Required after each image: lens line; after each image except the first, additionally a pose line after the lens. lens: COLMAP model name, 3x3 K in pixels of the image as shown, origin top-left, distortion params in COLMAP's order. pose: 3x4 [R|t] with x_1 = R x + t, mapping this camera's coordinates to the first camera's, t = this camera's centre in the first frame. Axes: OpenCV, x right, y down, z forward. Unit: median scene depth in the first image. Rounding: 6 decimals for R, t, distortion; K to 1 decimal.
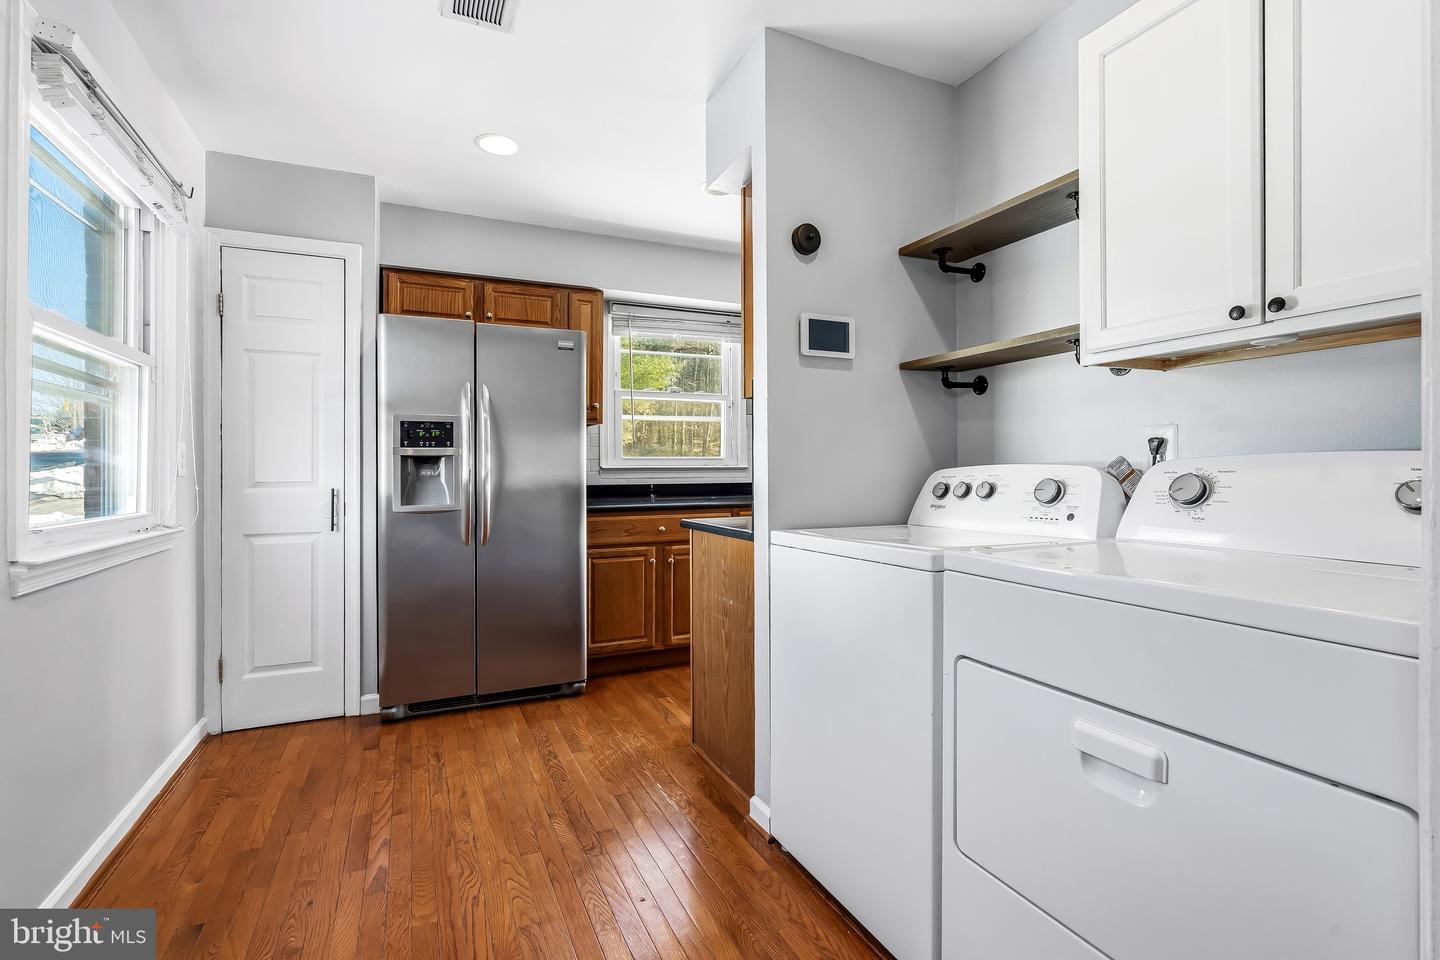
lens RADIAL K [[635.2, 0, 747.2], [0, 635.2, 496.1], [0, 0, 1]] dist [0.001441, 0.000311]
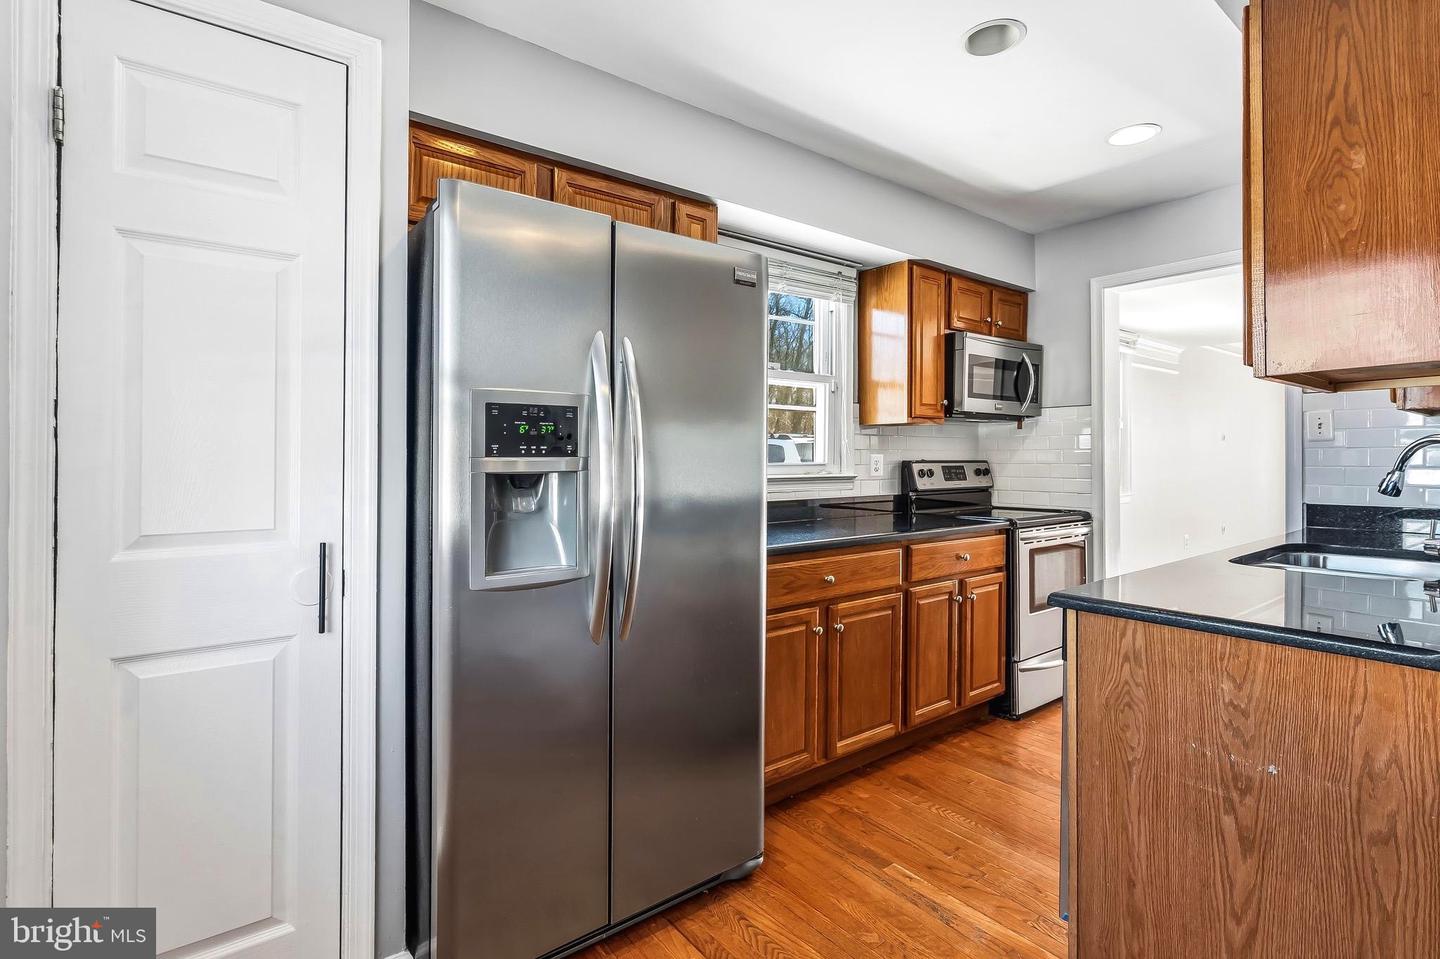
lens RADIAL K [[651.5, 0, 720.0], [0, 651.5, 479.5], [0, 0, 1]] dist [0.000272, 0.000655]
pose [[0.978199, -0.002125, 0.207658, -0.456835], [0.004322, 0.999939, -0.010124, -0.051608], [-0.207624, 0.010800, 0.978149, 0.457204]]
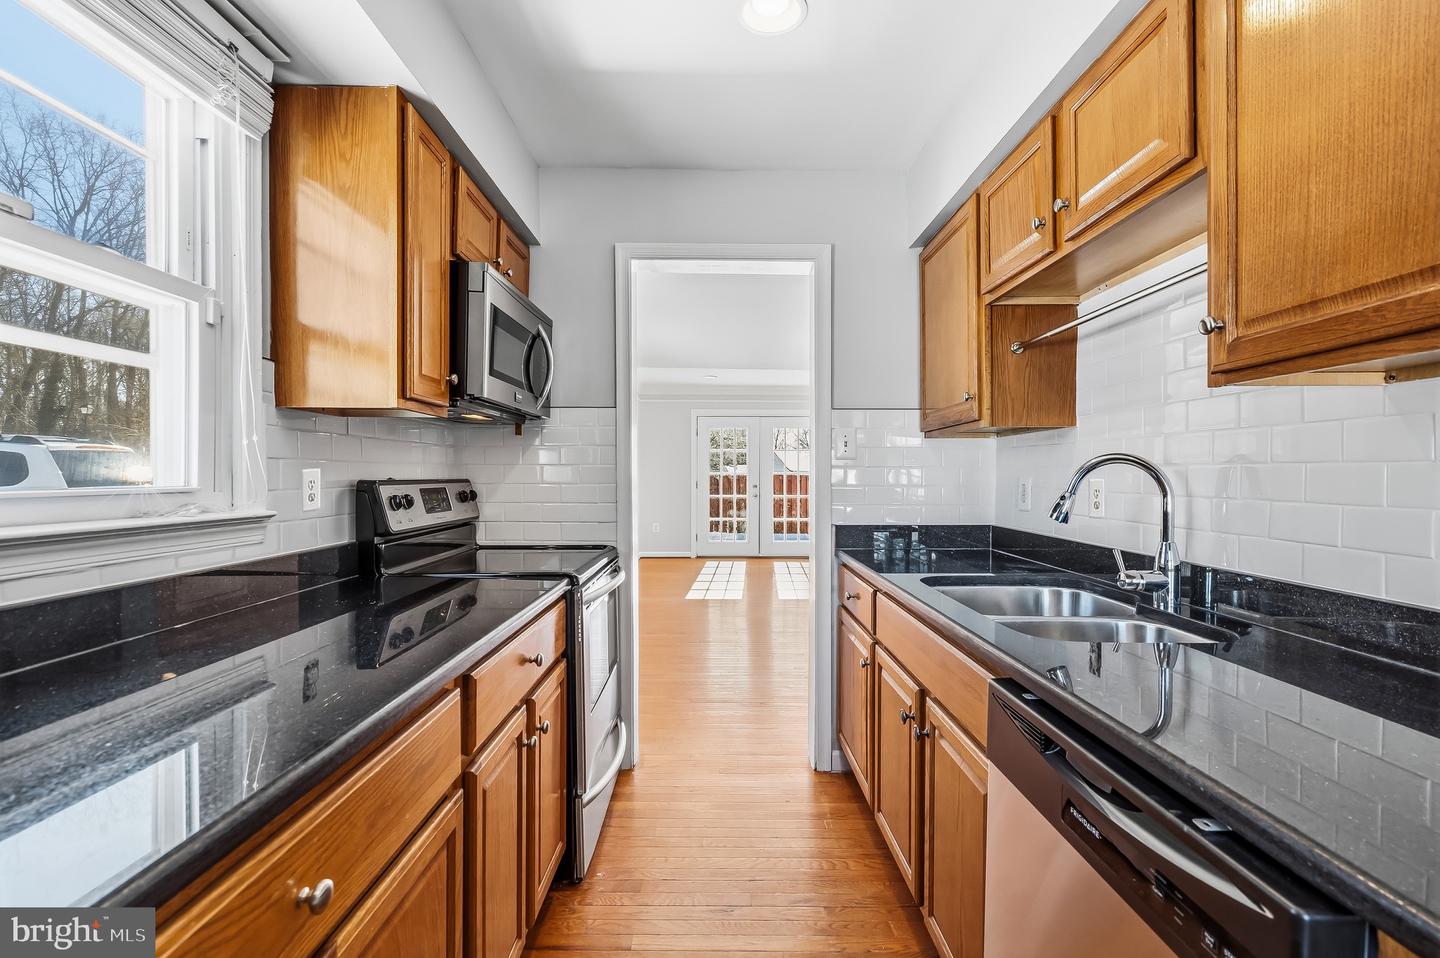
lens RADIAL K [[651.5, 0, 720.0], [0, 651.5, 479.0], [0, 0, 1]] dist [0.000272, 0.000655]
pose [[0.424618, 0.000440, 0.905373, -0.317096], [0.037009, 0.999156, -0.017843, -0.073139], [-0.904616, 0.041083, 0.424243, 0.953418]]
